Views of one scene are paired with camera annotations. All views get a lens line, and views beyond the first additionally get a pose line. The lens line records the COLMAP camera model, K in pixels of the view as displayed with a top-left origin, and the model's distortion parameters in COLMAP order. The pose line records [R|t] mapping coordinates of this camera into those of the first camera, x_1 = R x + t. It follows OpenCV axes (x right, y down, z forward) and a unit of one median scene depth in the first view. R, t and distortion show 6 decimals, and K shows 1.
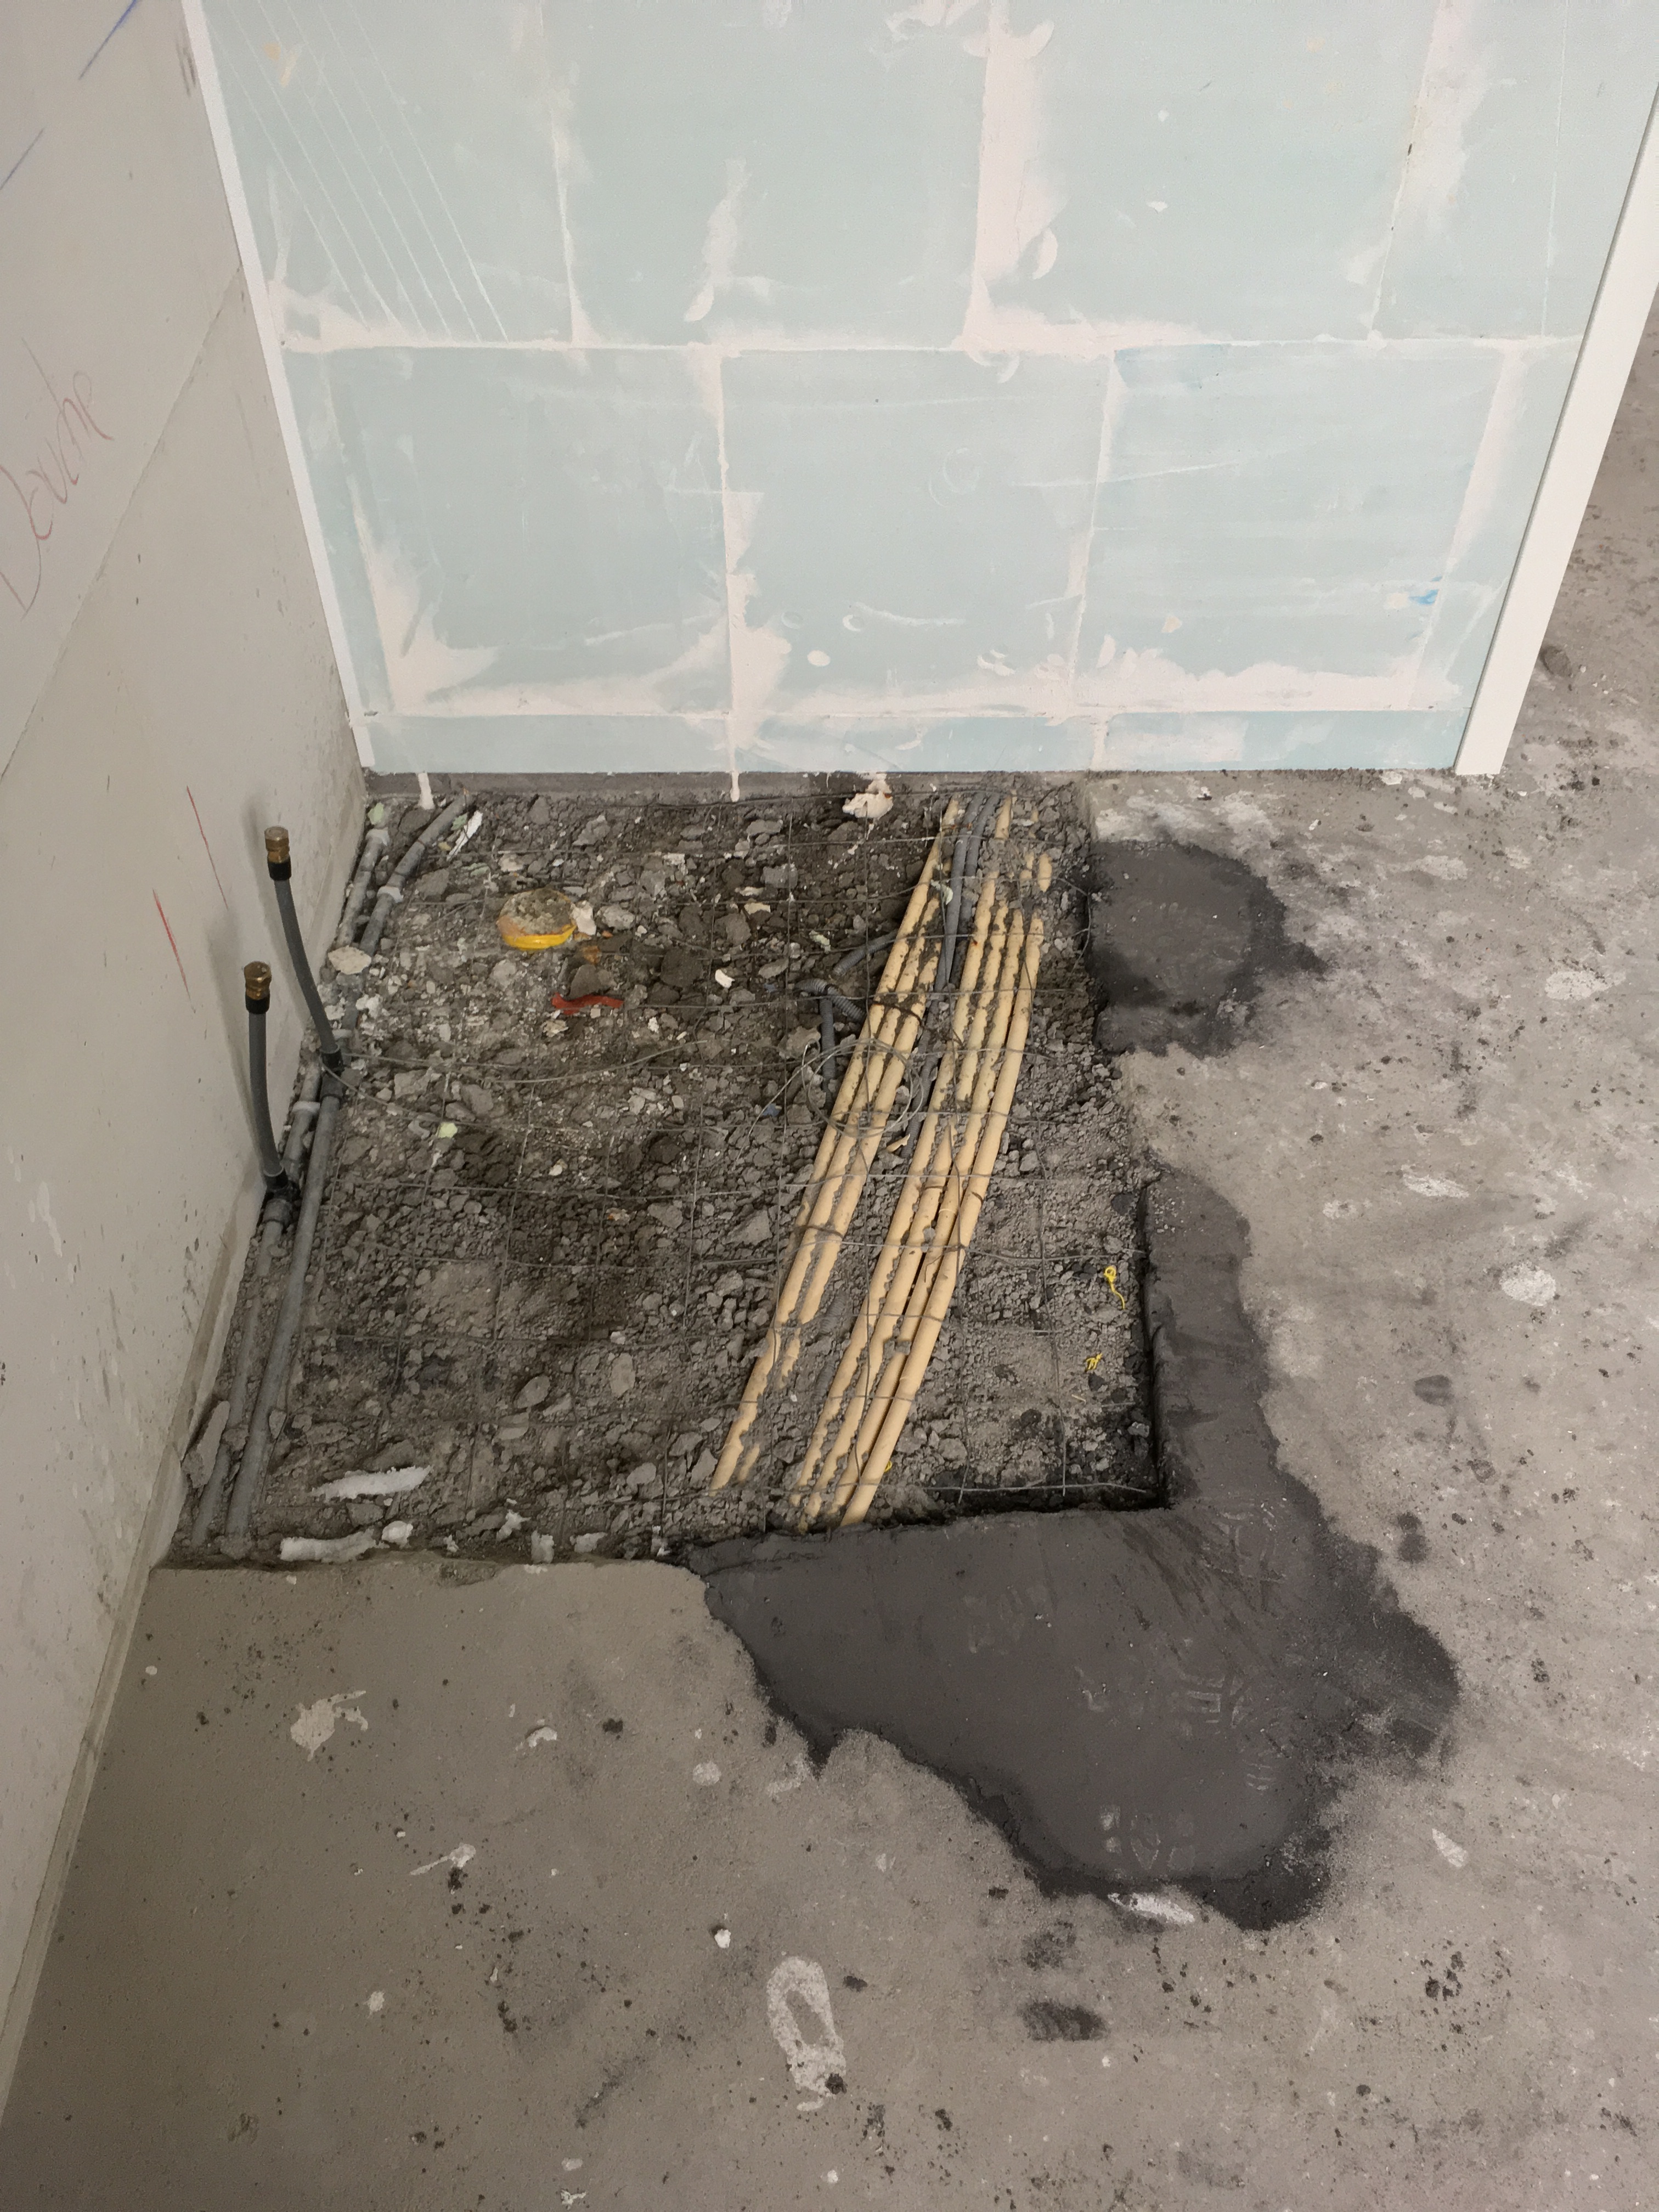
lens RADIAL K [[1881.9, 0, 829.5], [0, 1881.9, 1106.0], [0, 0, 1]] dist [0.060316, -0.005562]
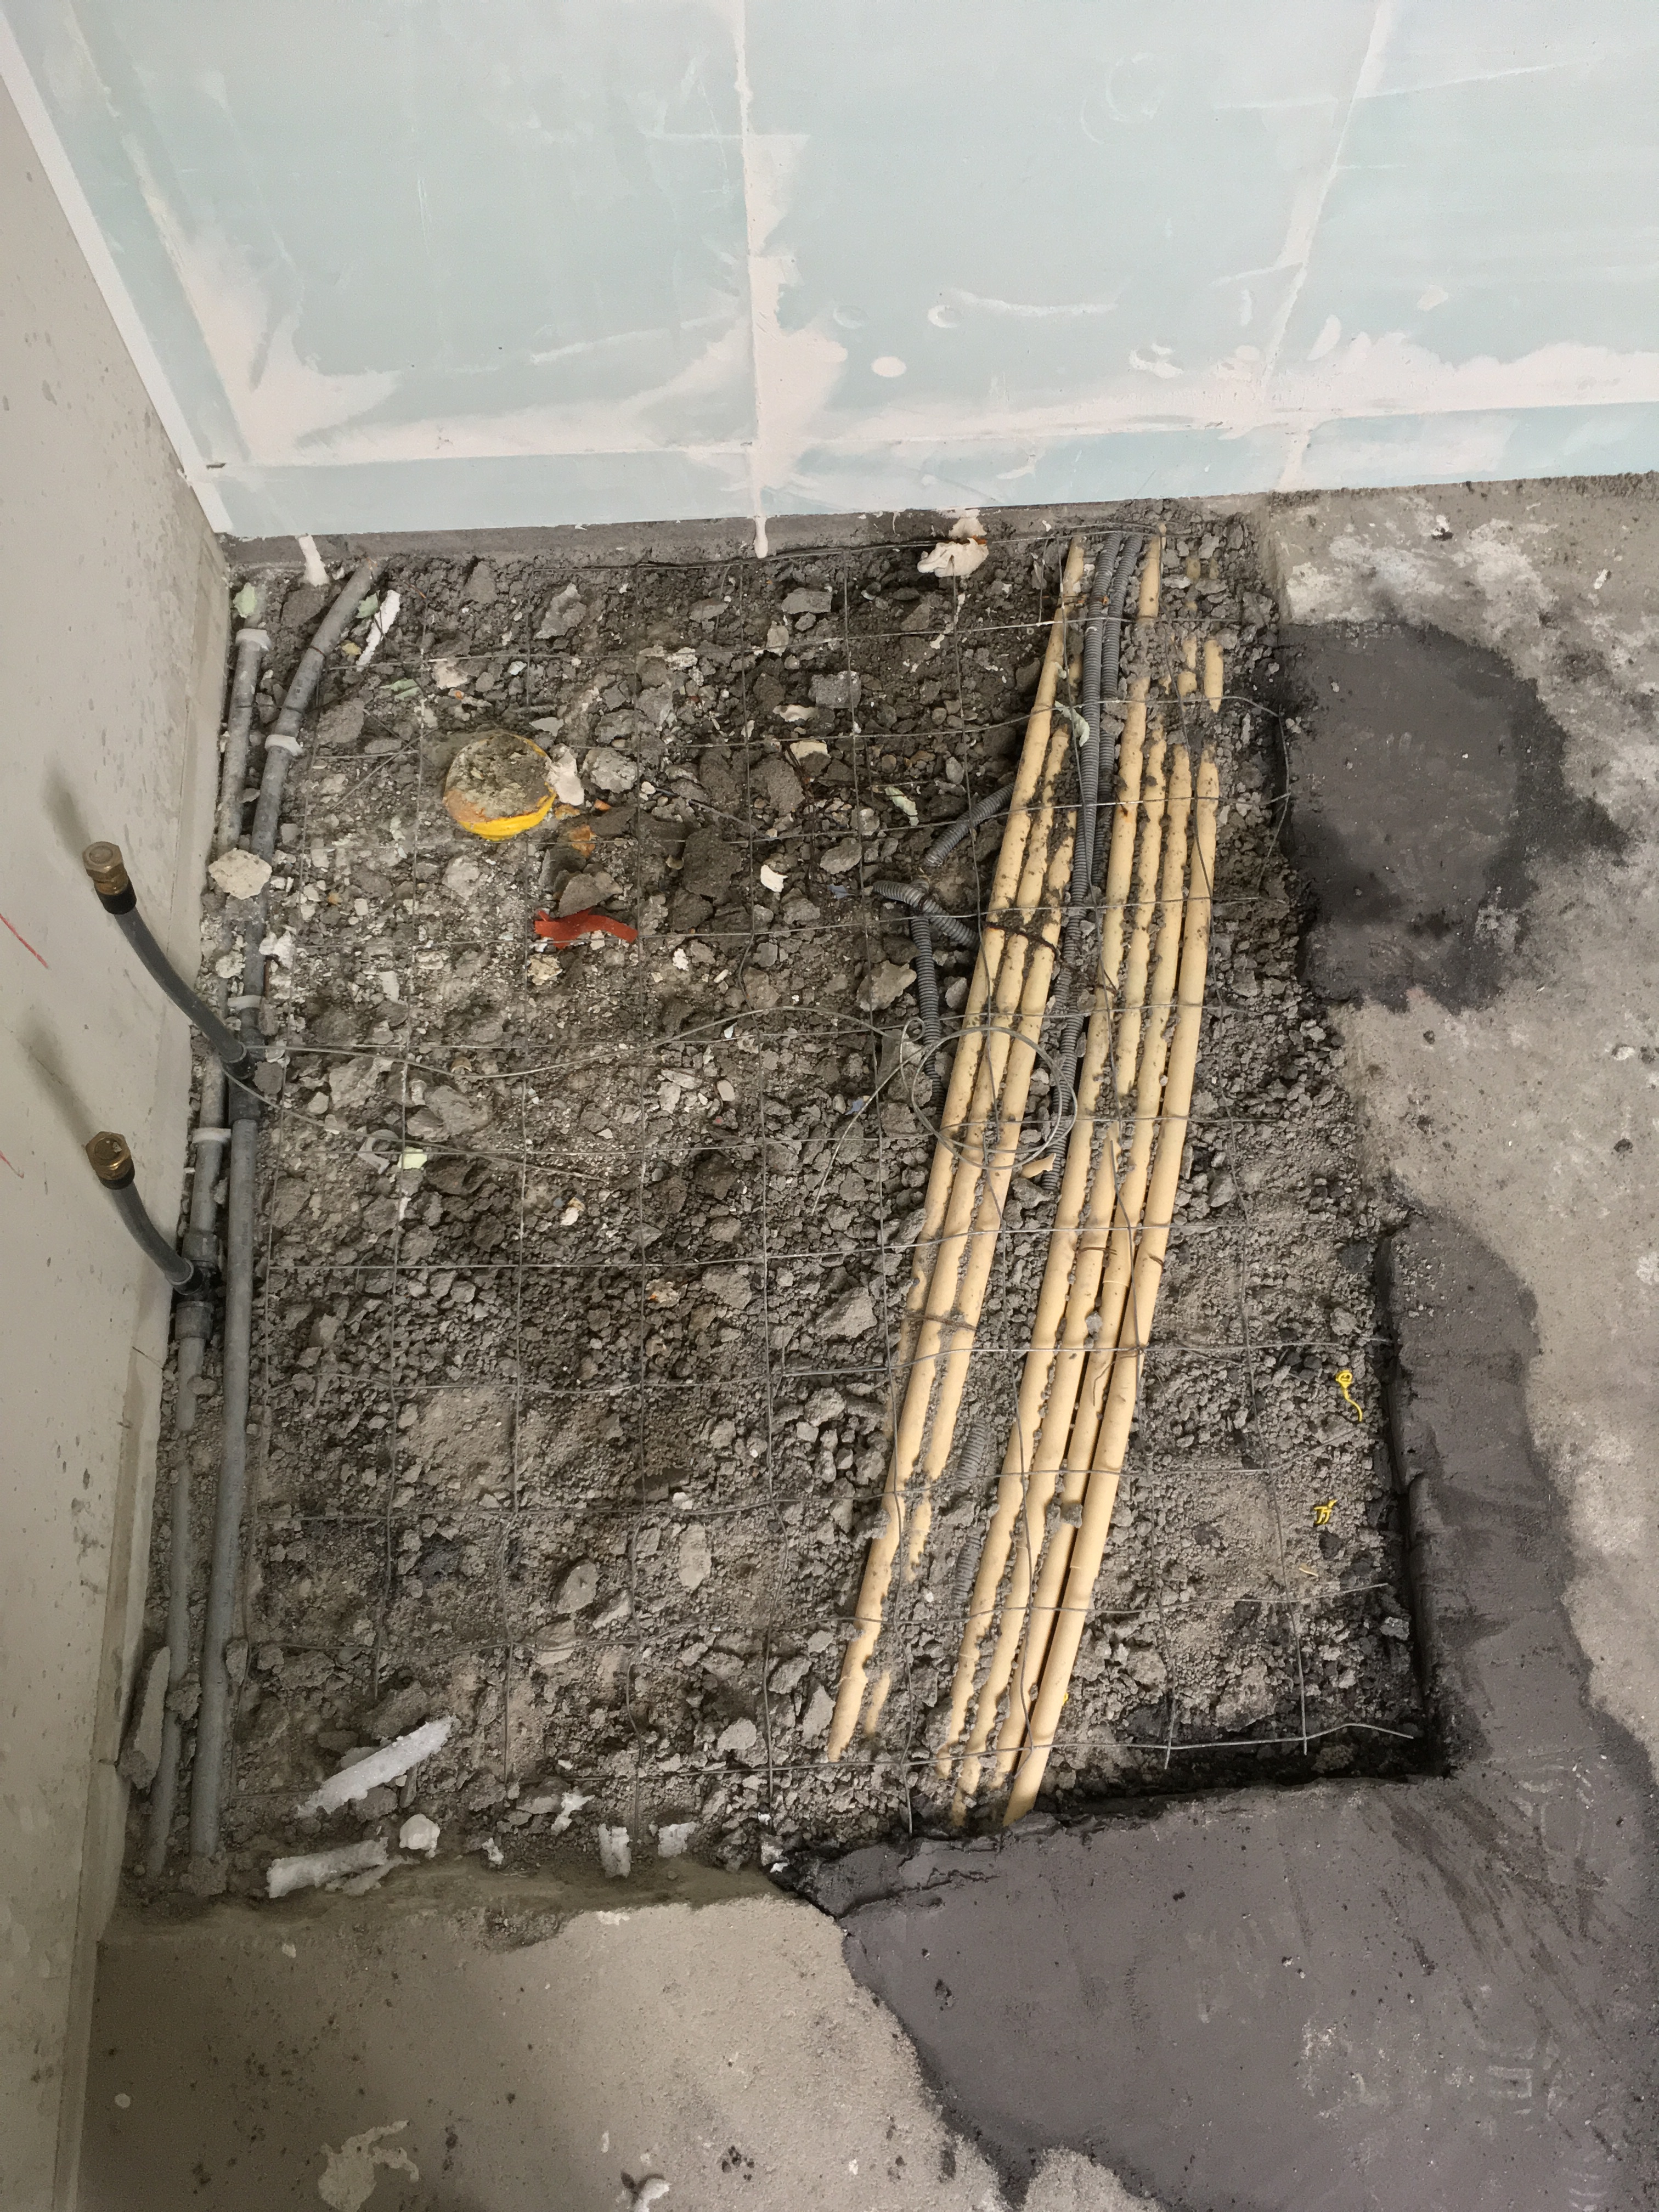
lens RADIAL K [[1887.5, 0, 826.9], [0, 1887.5, 1112.2], [0, 0, 1]] dist [0.087180, -0.115013]
pose [[0.998848, -0.044901, 0.016907, -0.056007], [0.036164, 0.936160, 0.349710, -0.254461], [-0.031530, -0.348696, 0.936705, 0.322790]]
